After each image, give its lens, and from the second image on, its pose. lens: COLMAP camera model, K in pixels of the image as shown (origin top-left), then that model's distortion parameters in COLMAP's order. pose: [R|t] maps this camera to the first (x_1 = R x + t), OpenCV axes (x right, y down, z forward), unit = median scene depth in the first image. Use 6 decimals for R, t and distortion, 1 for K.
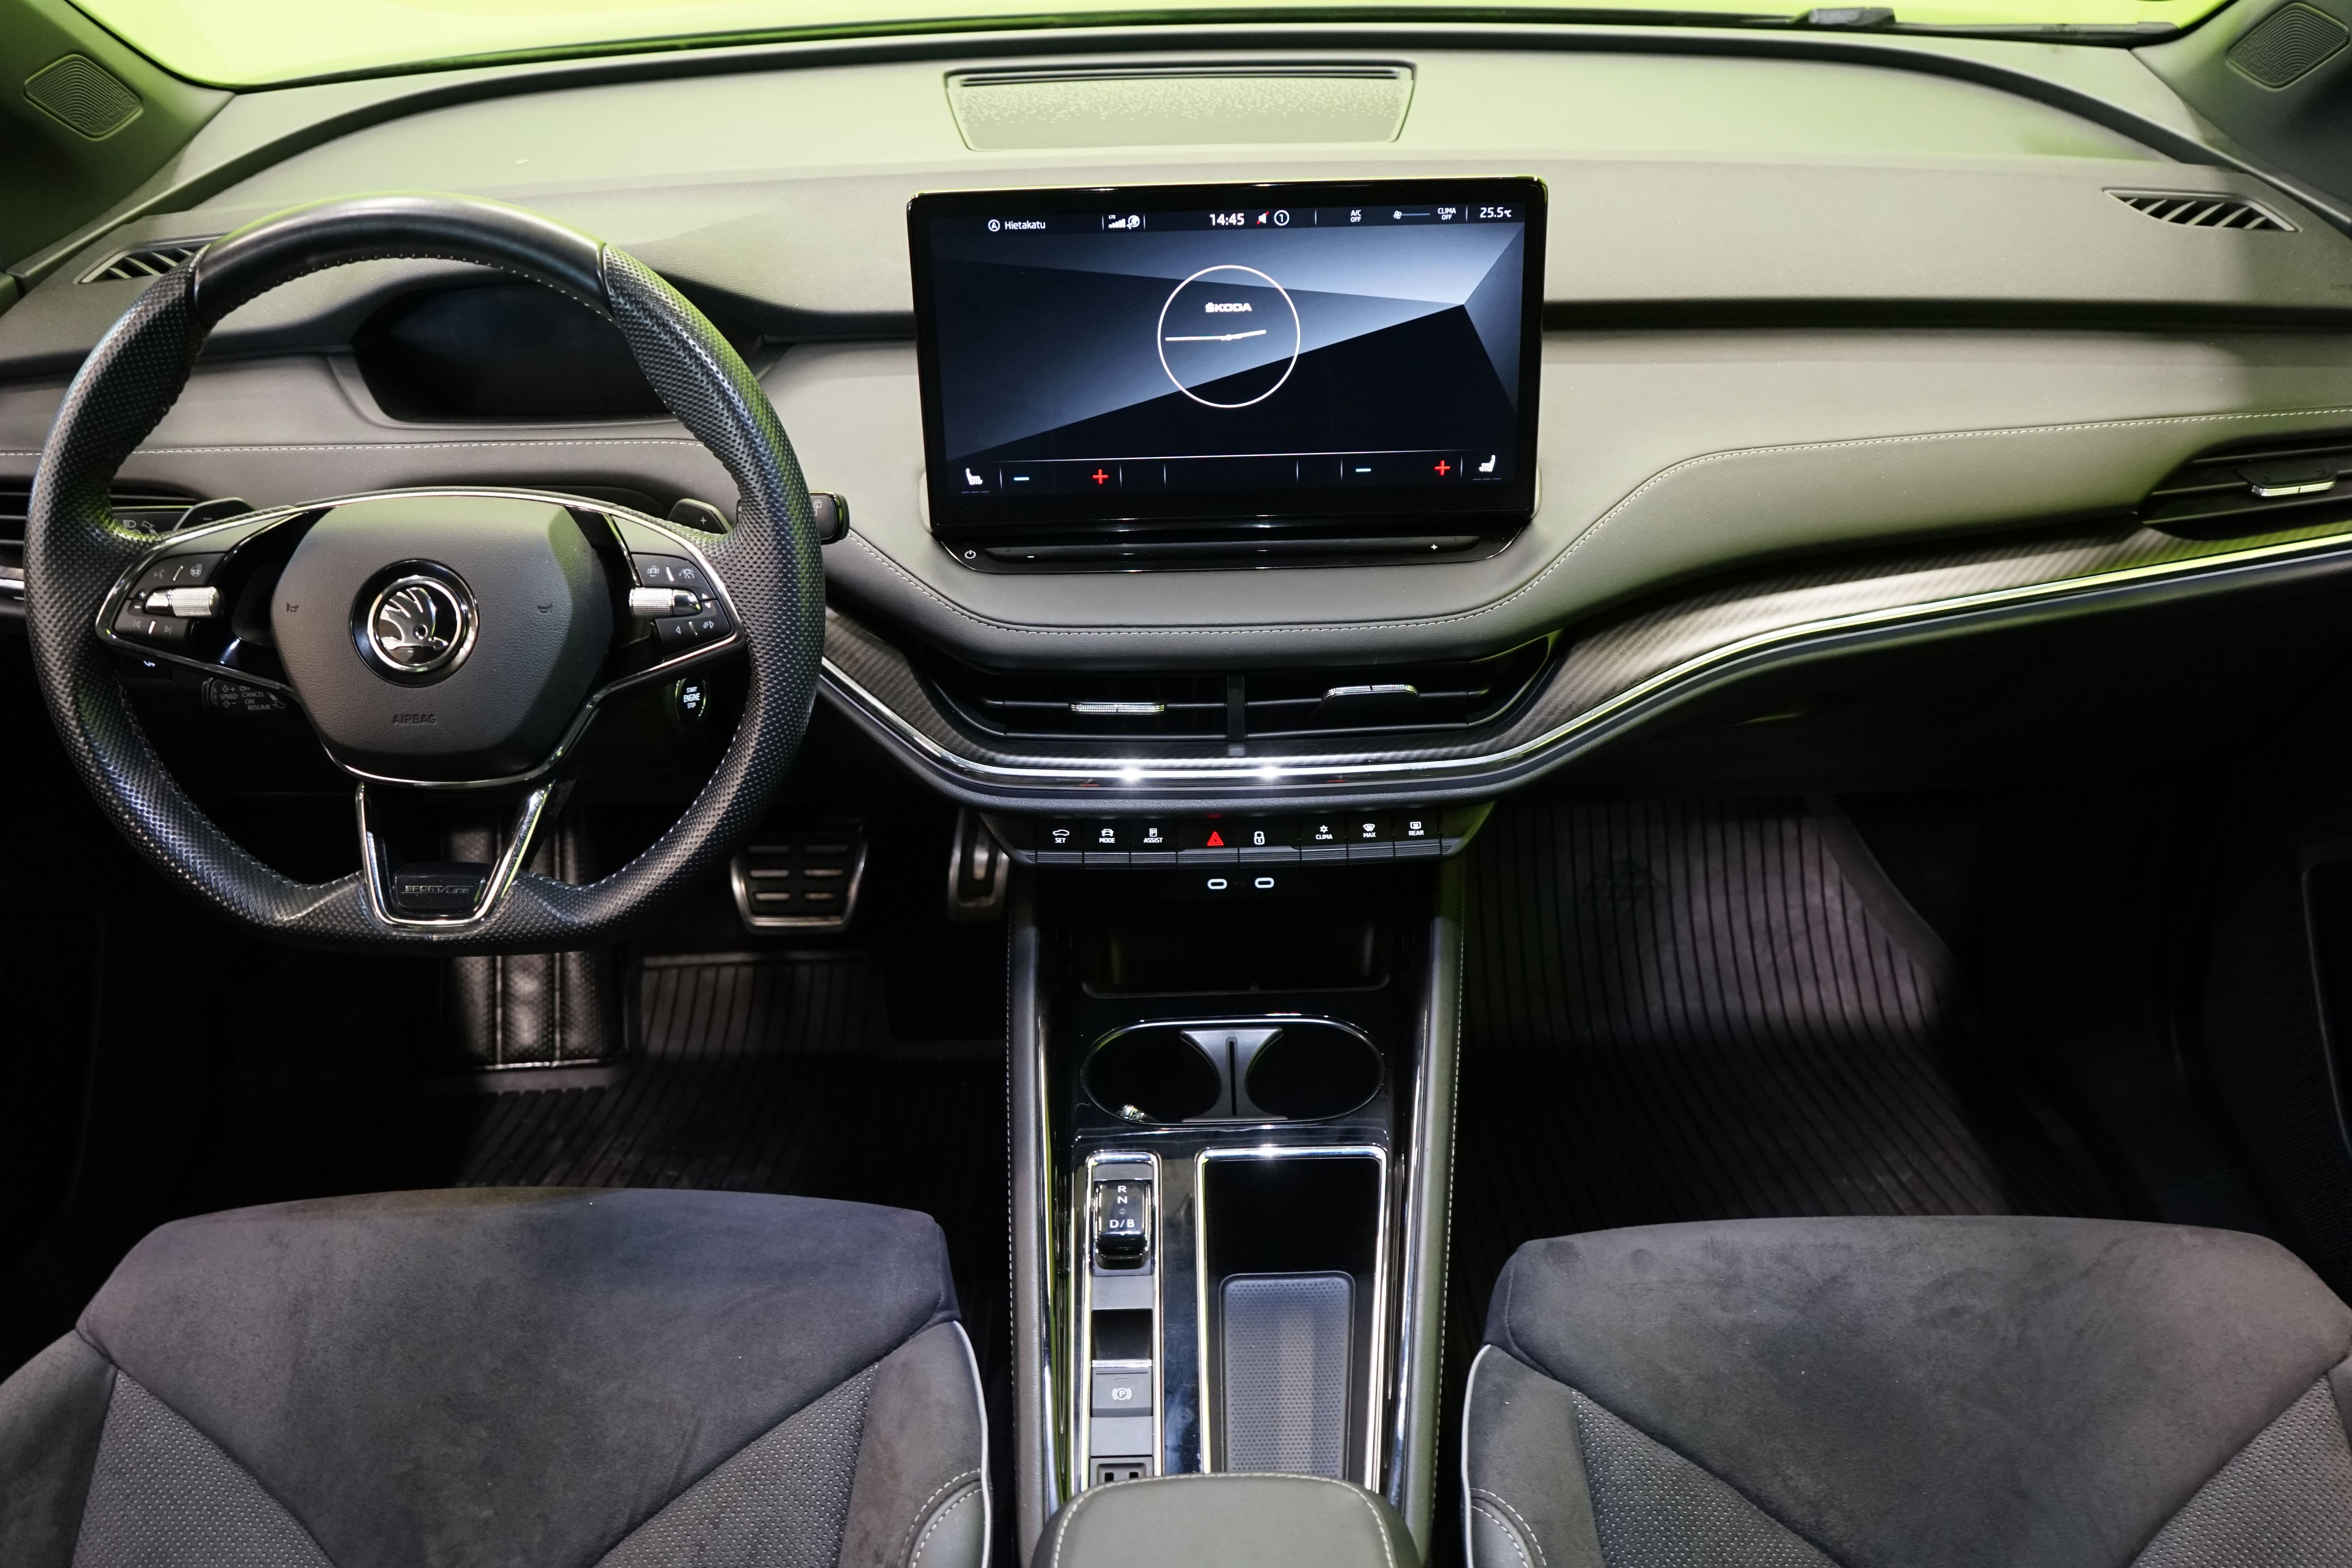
lens RADIAL K [[2160.9, 0, 1176.0], [0, 2160.9, 784.0], [0, 0, 1]] dist [0.014112, -0.013307]
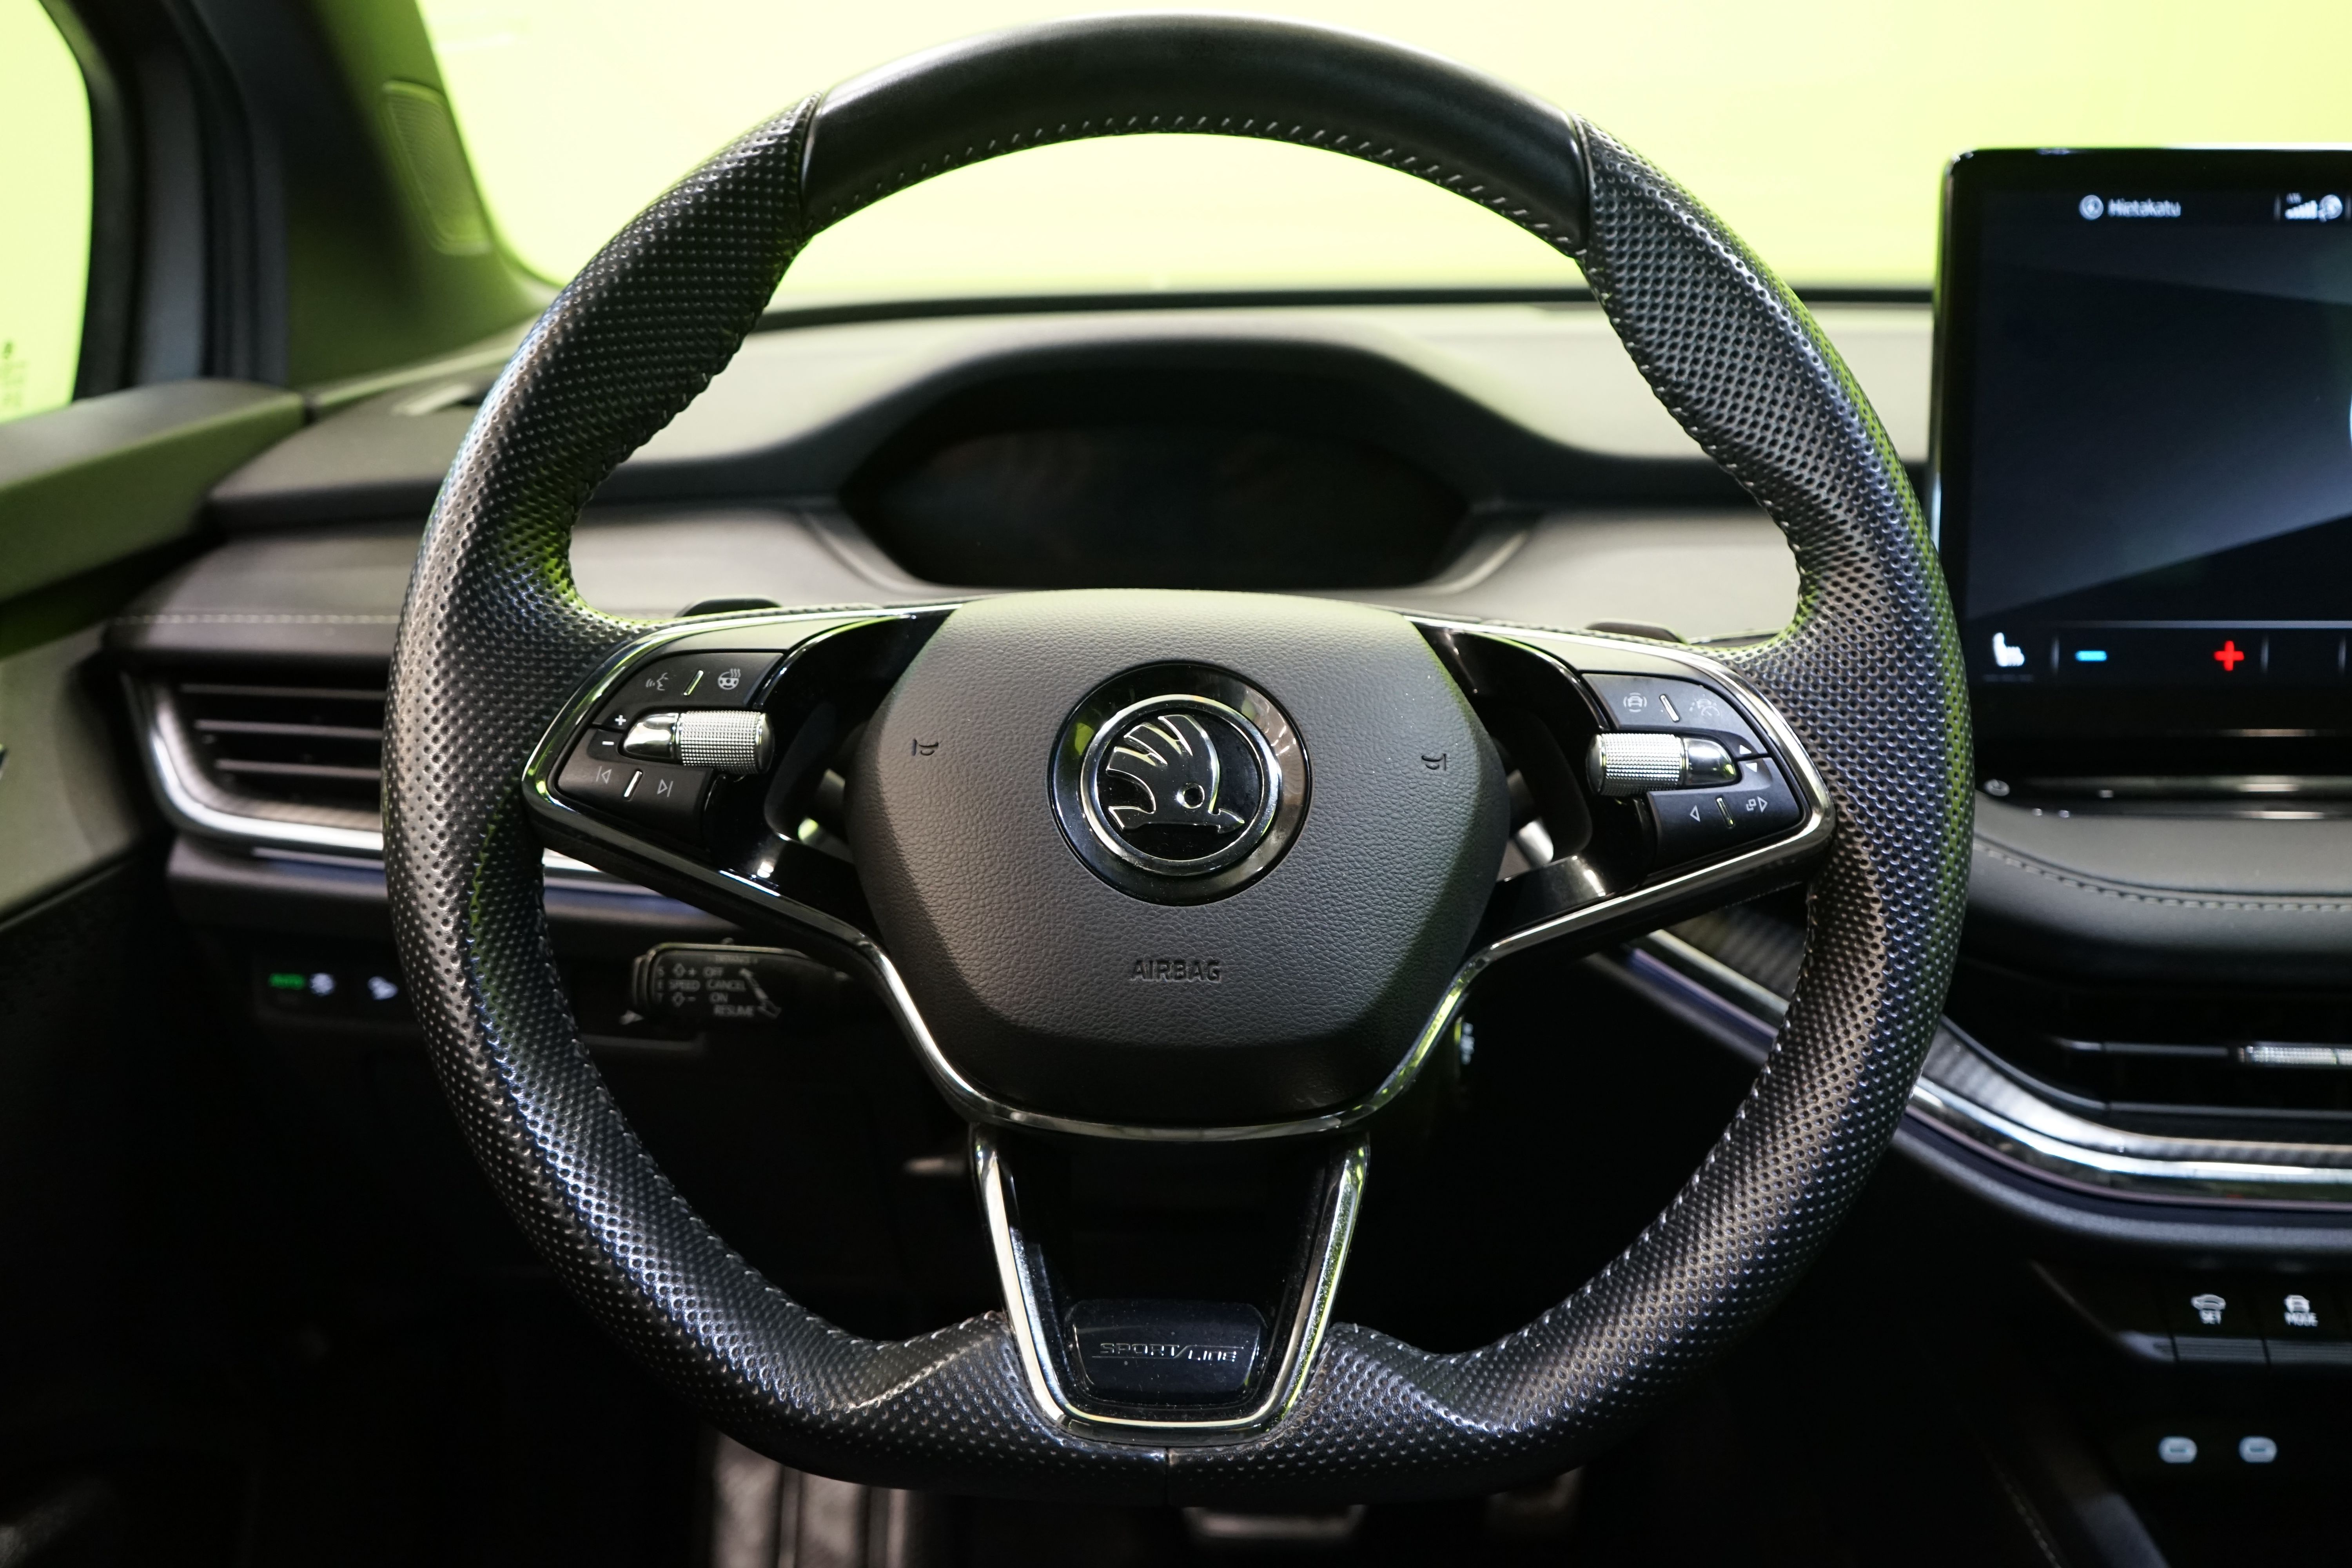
lens RADIAL K [[2160.9, 0, 1176.0], [0, 2160.9, 784.0], [0, 0, 1]] dist [0.014112, -0.013307]
pose [[0.999627, 0.024663, 0.011707, -0.341602], [-0.020114, 0.955282, -0.295012, 0.068388], [-0.018459, 0.294667, 0.955422, 0.506749]]
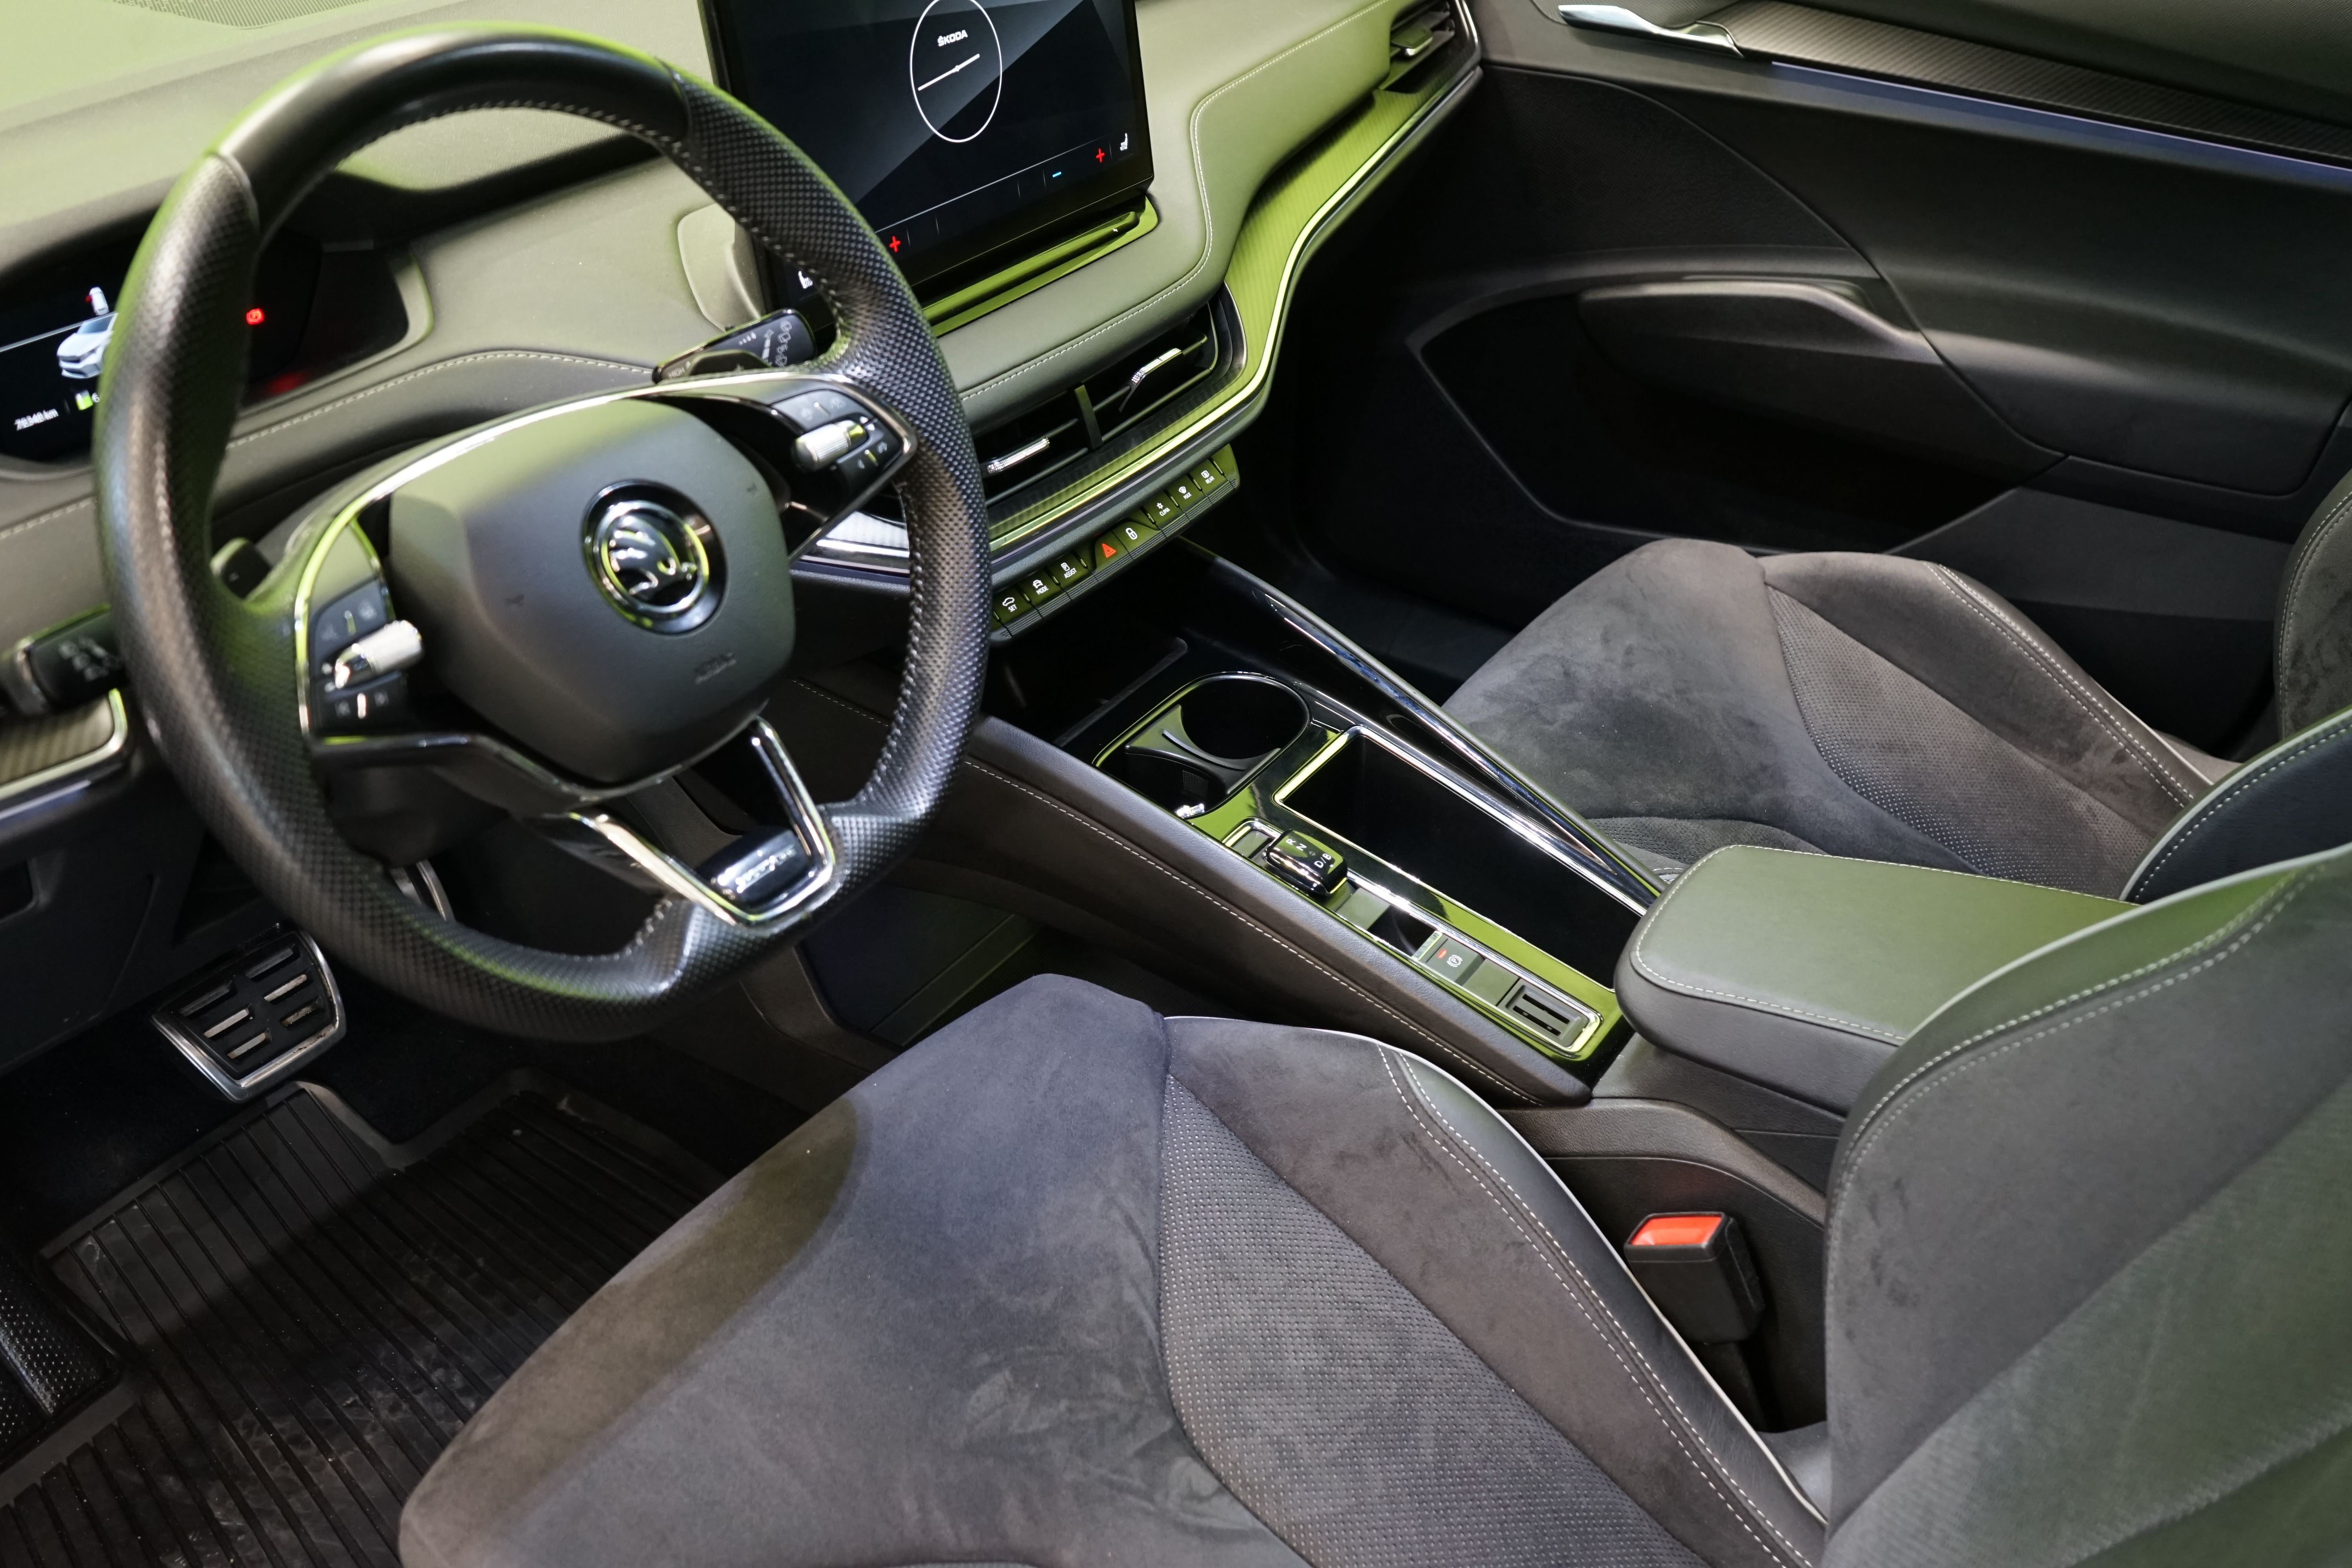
lens RADIAL K [[2160.9, 0, 1176.0], [0, 2160.9, 784.0], [0, 0, 1]] dist [0.014112, -0.013307]
pose [[0.556090, -0.430259, 0.711084, -0.810130], [0.422111, 0.883221, 0.204310, -0.079075], [-0.715951, 0.186542, 0.672768, 0.327567]]
